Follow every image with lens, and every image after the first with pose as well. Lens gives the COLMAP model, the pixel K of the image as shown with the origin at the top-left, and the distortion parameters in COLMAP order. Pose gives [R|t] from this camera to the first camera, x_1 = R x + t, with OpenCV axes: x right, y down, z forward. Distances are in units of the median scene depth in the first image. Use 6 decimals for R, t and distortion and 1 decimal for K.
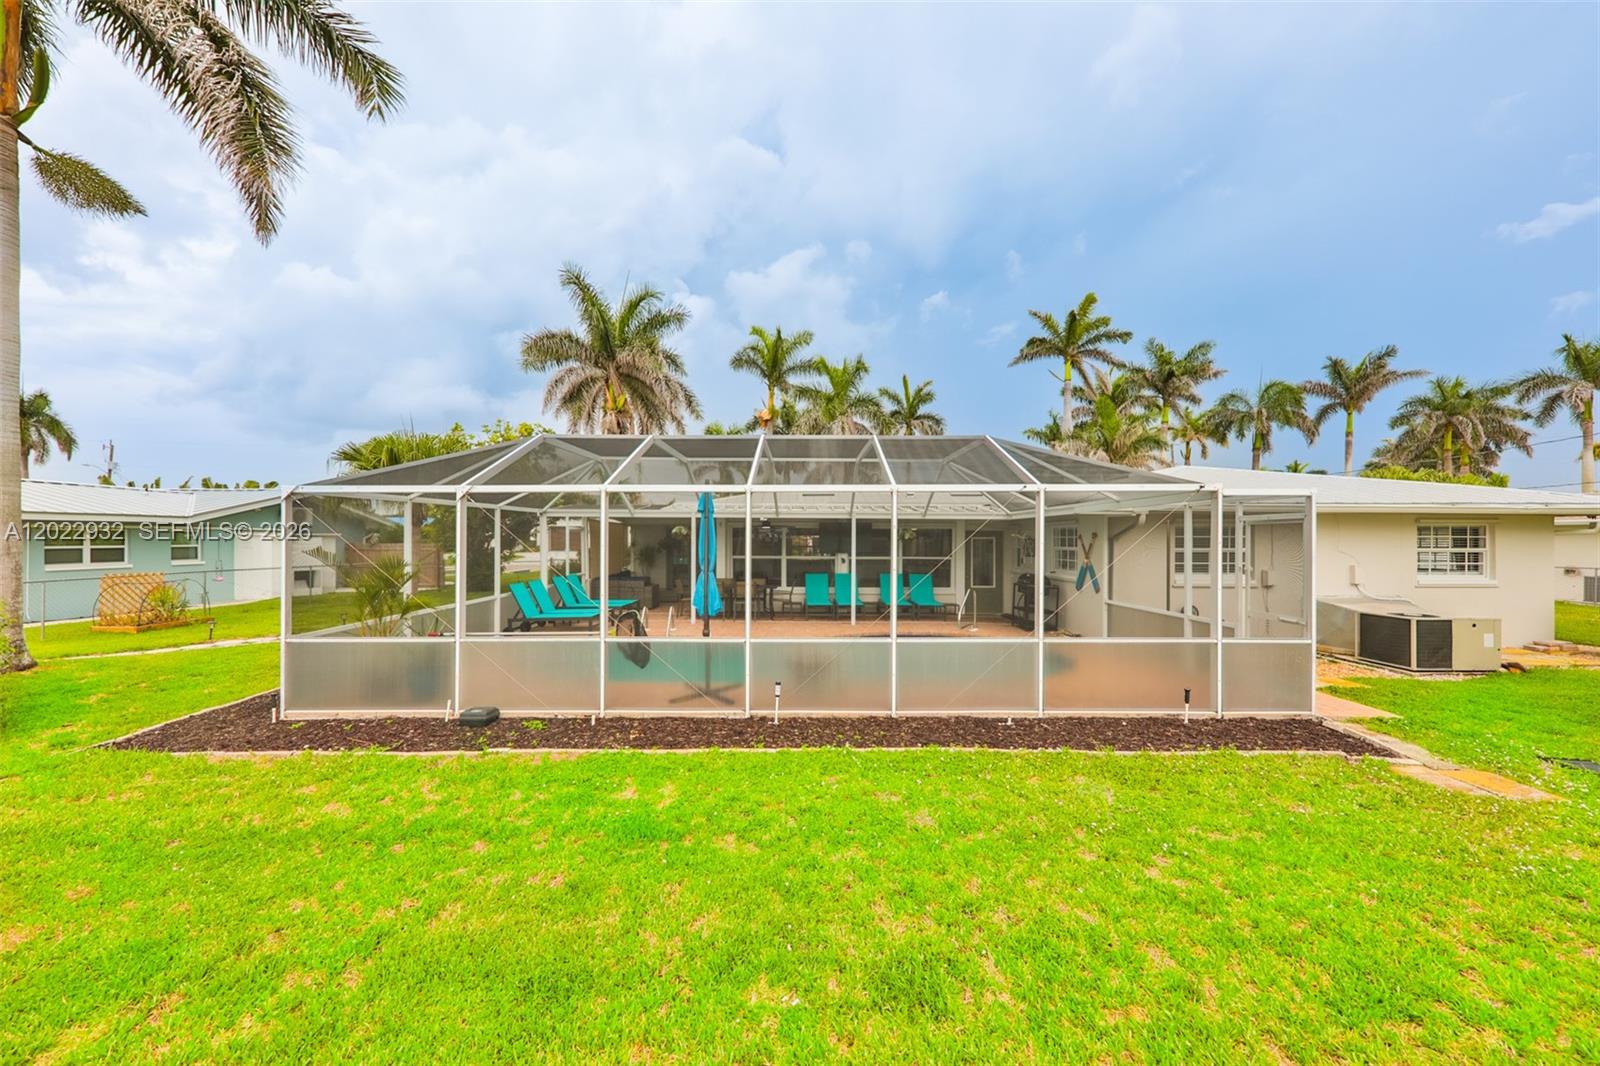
lens RADIAL K [[583.6, 0, 797.7], [0, 583.6, 538.5], [0, 0, 1]] dist [0.015452, -0.008139]
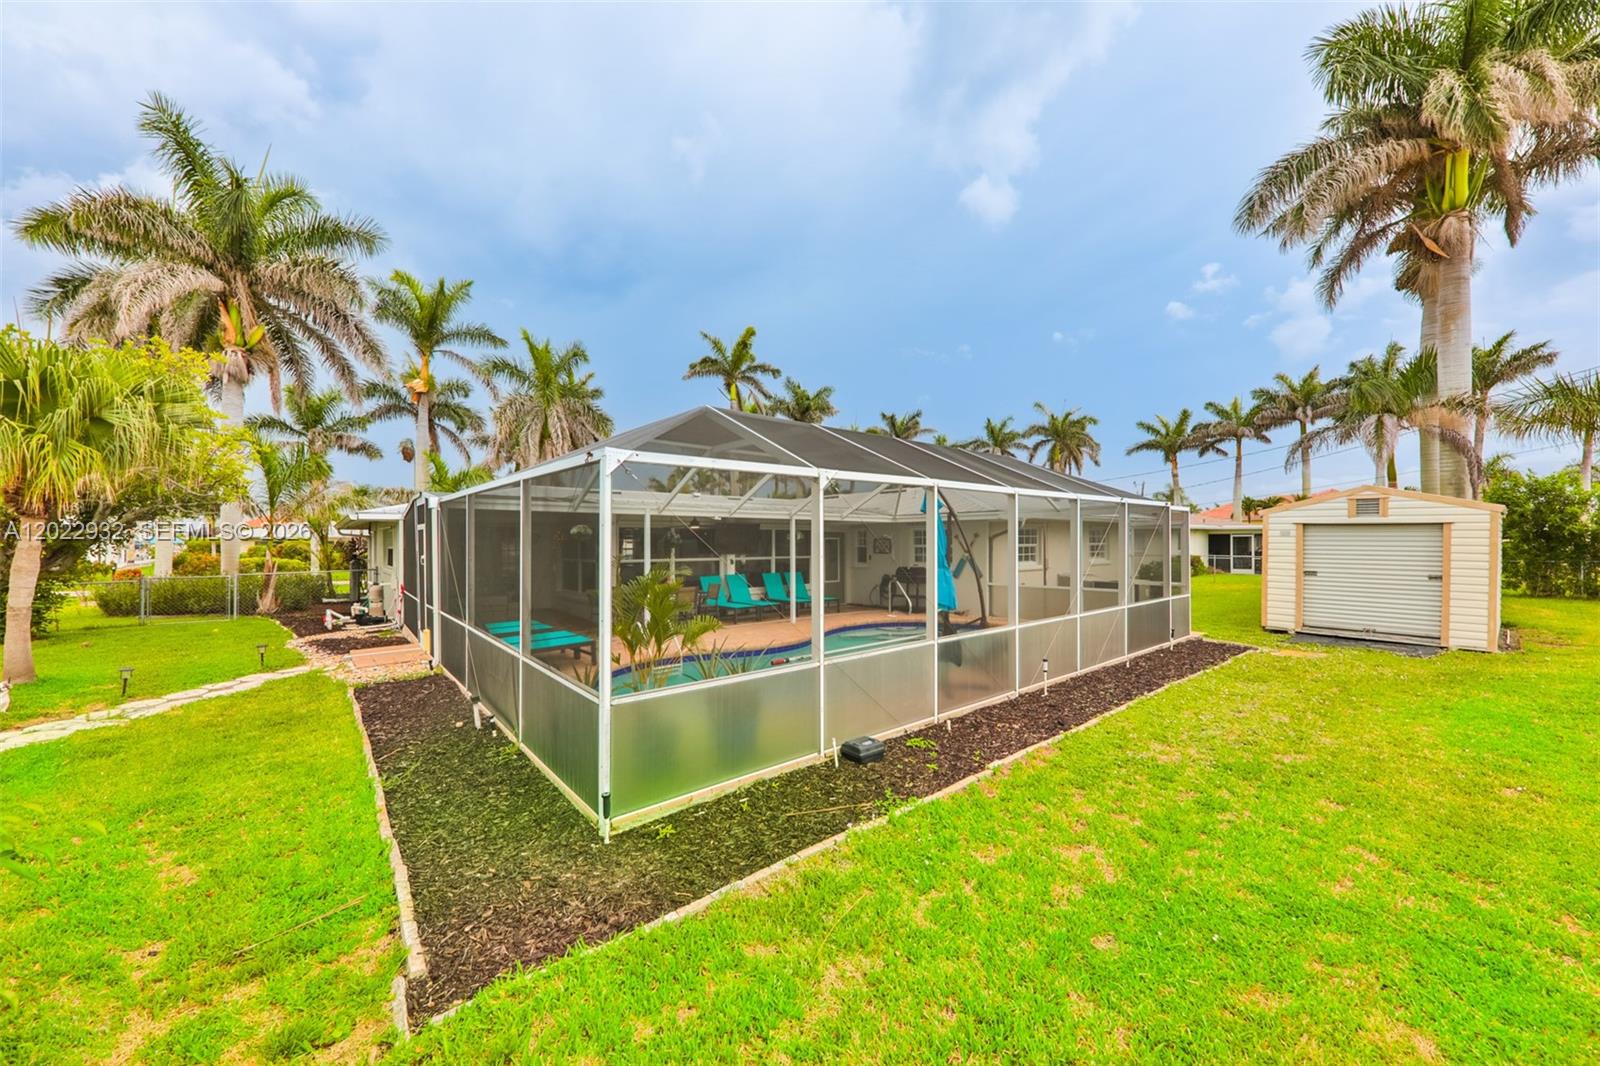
lens RADIAL K [[583.6, 0, 797.7], [0, 583.6, 538.5], [0, 0, 1]] dist [0.015452, -0.008139]
pose [[0.764051, -0.001740, 0.645153, -0.221706], [0.005666, 0.999976, -0.004014, 0.001711], [-0.645131, 0.006723, 0.764042, 0.082485]]
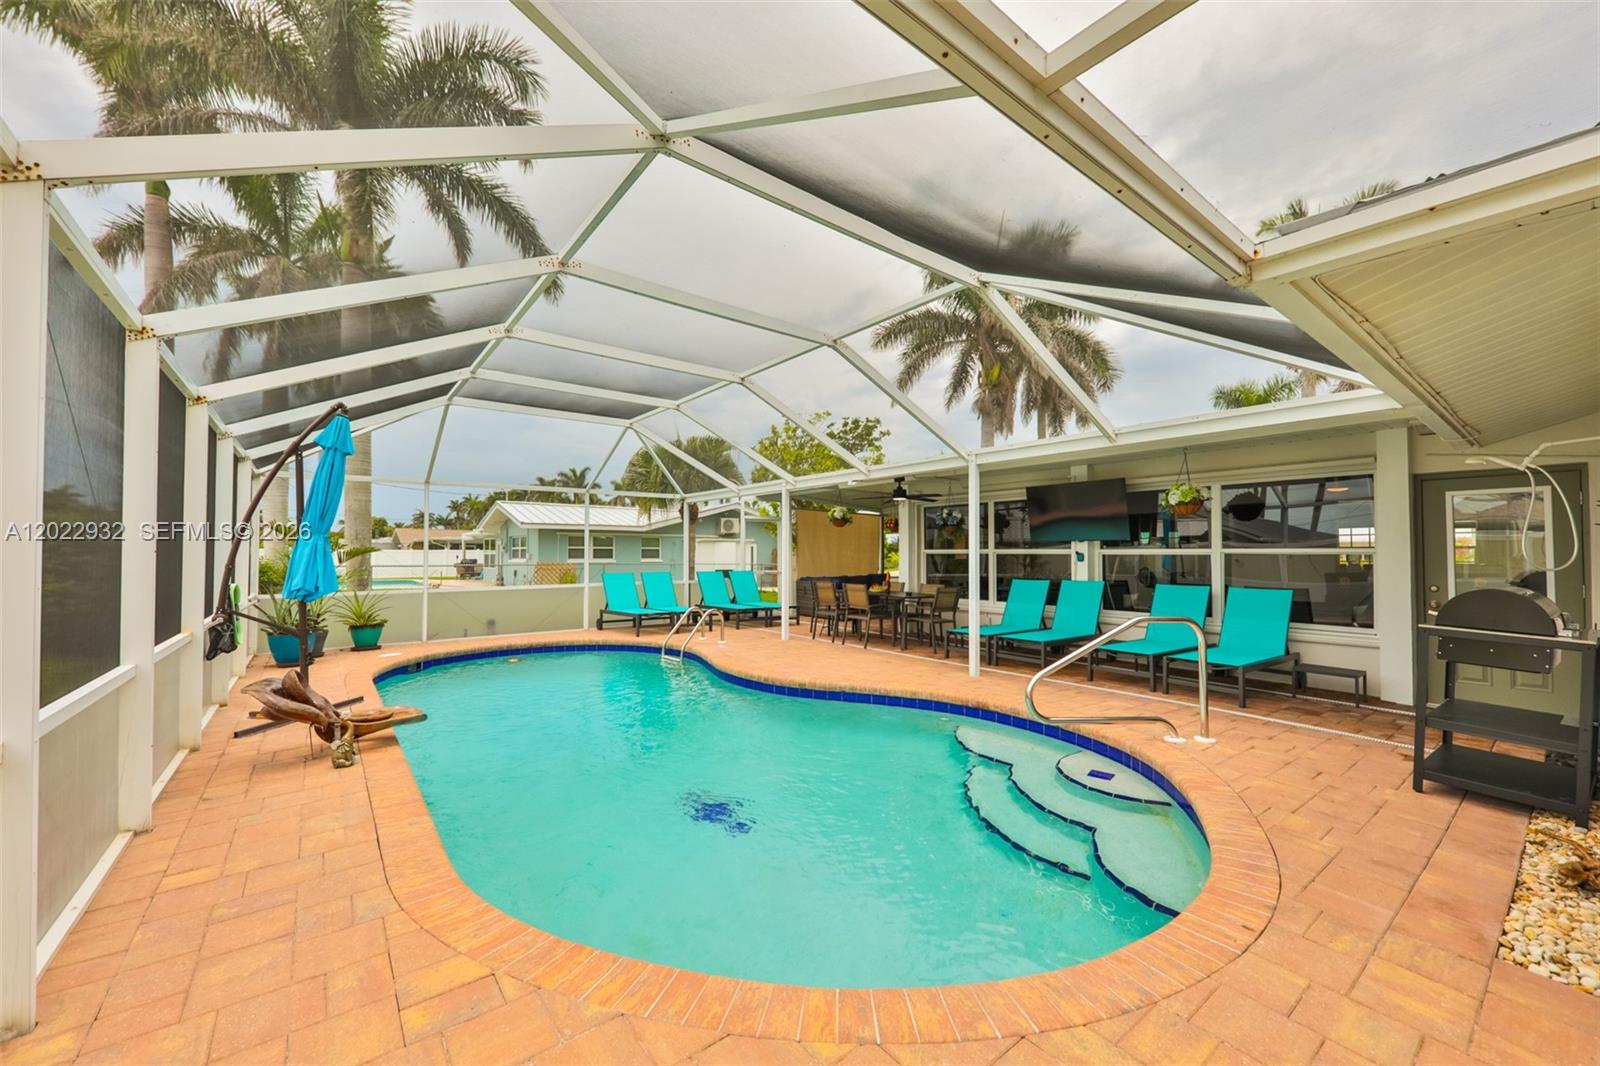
lens RADIAL K [[618.0, 0, 800.0], [0, 618.0, 533.0], [0, 0, 1]] dist [-0.000668, -0.000125]
pose [[0.621403, -0.028965, -0.782956, 0.166267], [-0.001491, 0.999271, -0.038152, 0.018189], [0.783490, 0.024875, 0.620906, 0.217220]]
